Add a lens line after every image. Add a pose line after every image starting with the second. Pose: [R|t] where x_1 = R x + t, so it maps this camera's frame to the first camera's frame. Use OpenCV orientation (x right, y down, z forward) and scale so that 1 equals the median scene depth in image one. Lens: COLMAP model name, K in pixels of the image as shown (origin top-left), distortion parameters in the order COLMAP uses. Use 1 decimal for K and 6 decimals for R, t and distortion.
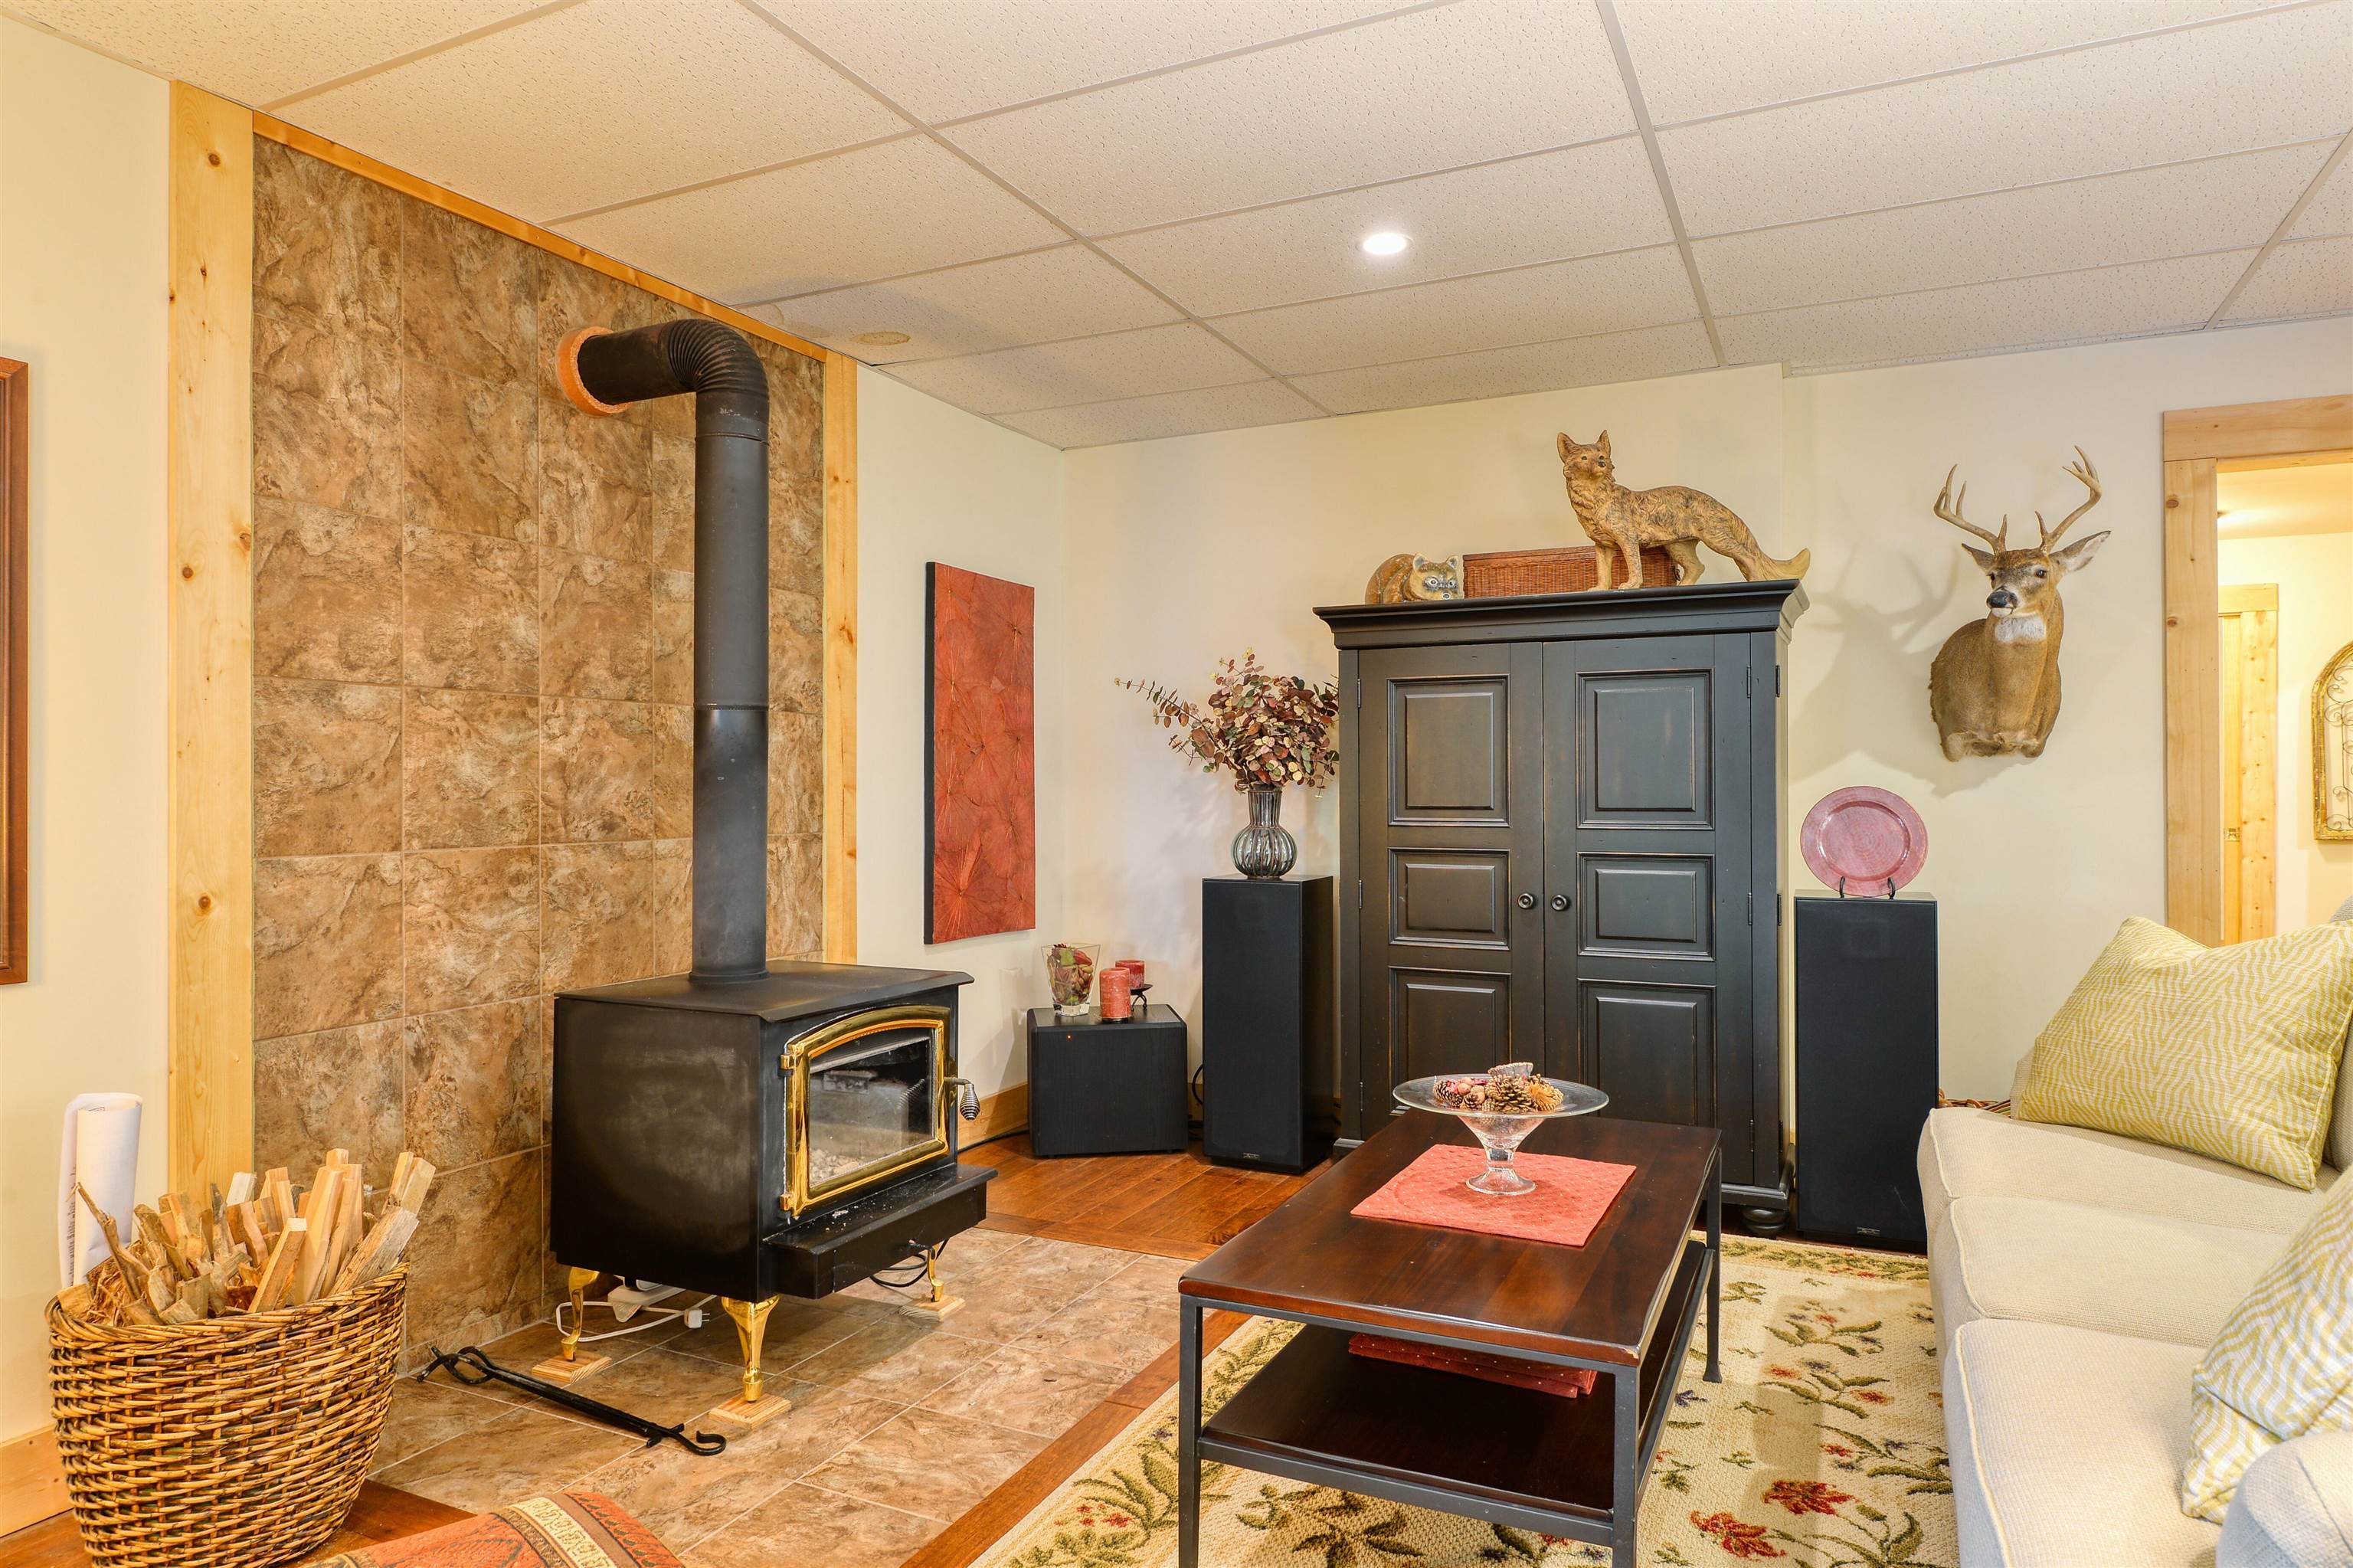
lens RADIAL K [[1456.1, 0, 1169.8], [0, 1456.1, 778.4], [0, 0, 1]] dist [-0.002500, -0.004010]
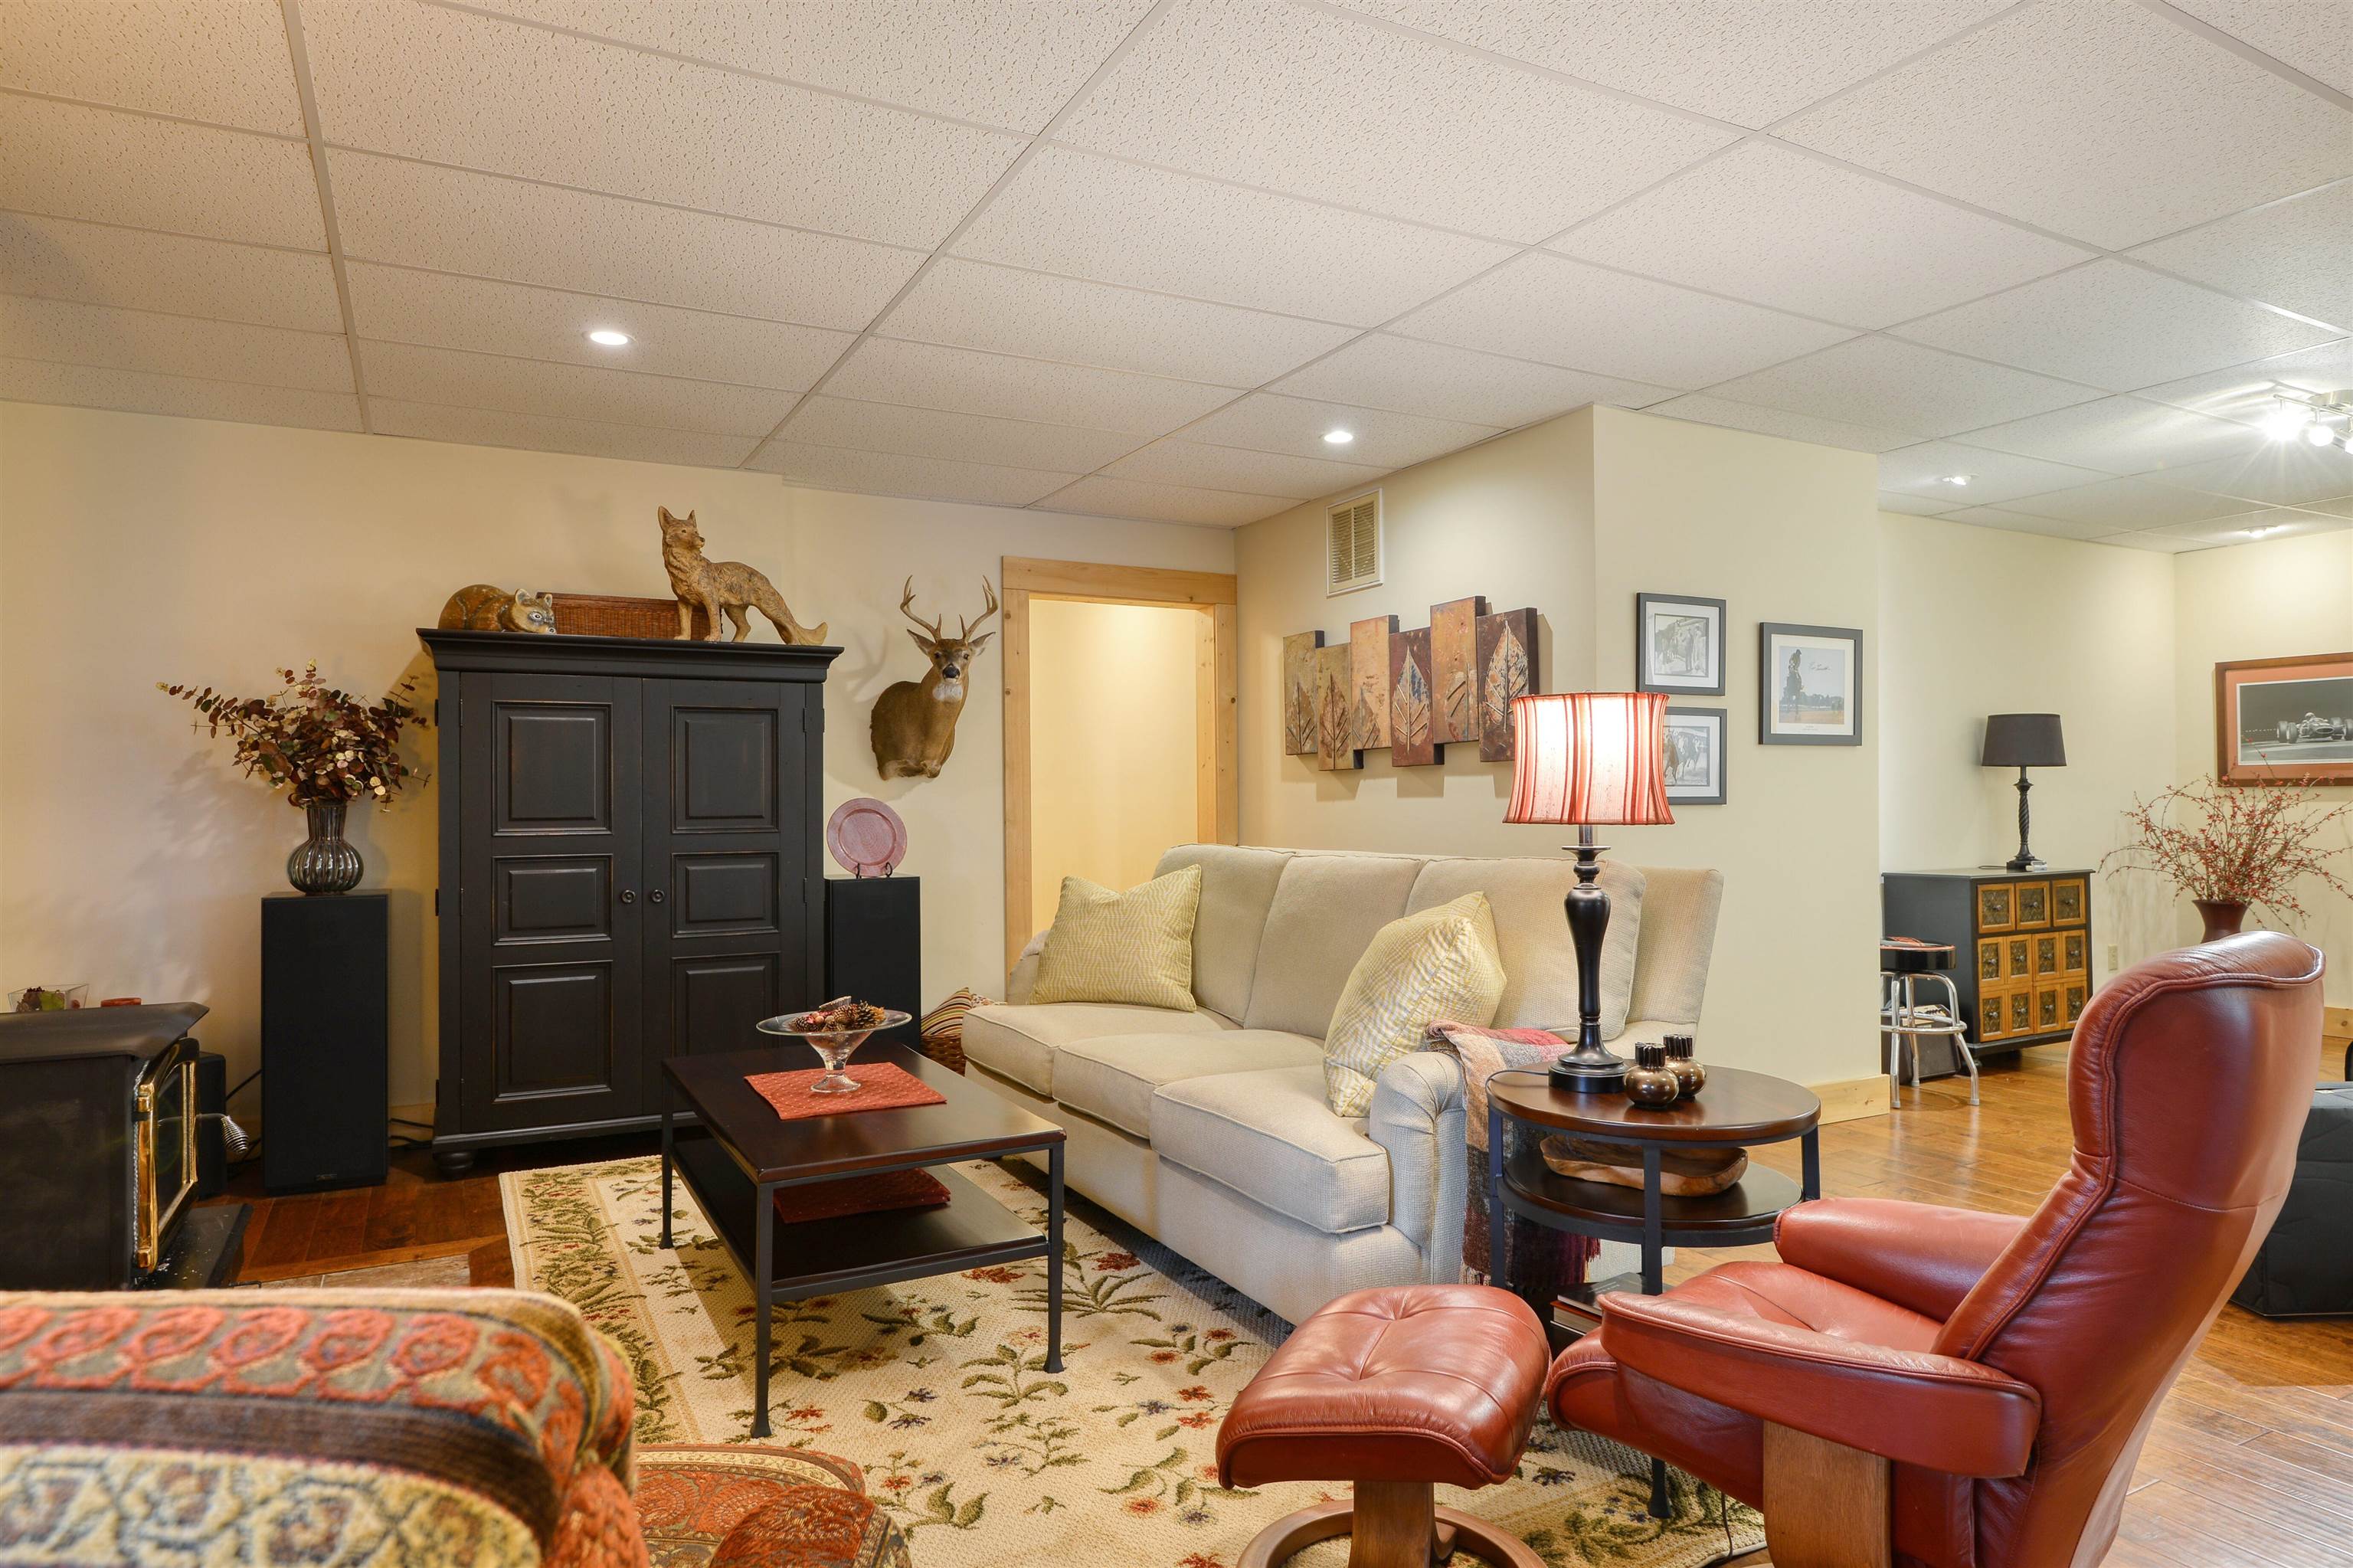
lens RADIAL K [[1400.3, 0, 1183.8], [0, 1400.3, 776.8], [0, 0, 1]] dist [-0.004265, -0.004122]
pose [[0.582443, 0.008394, 0.812828, -0.418309], [0.001409, 0.999935, -0.011336, 0.000673], [-0.812870, 0.007748, 0.582394, -0.027421]]
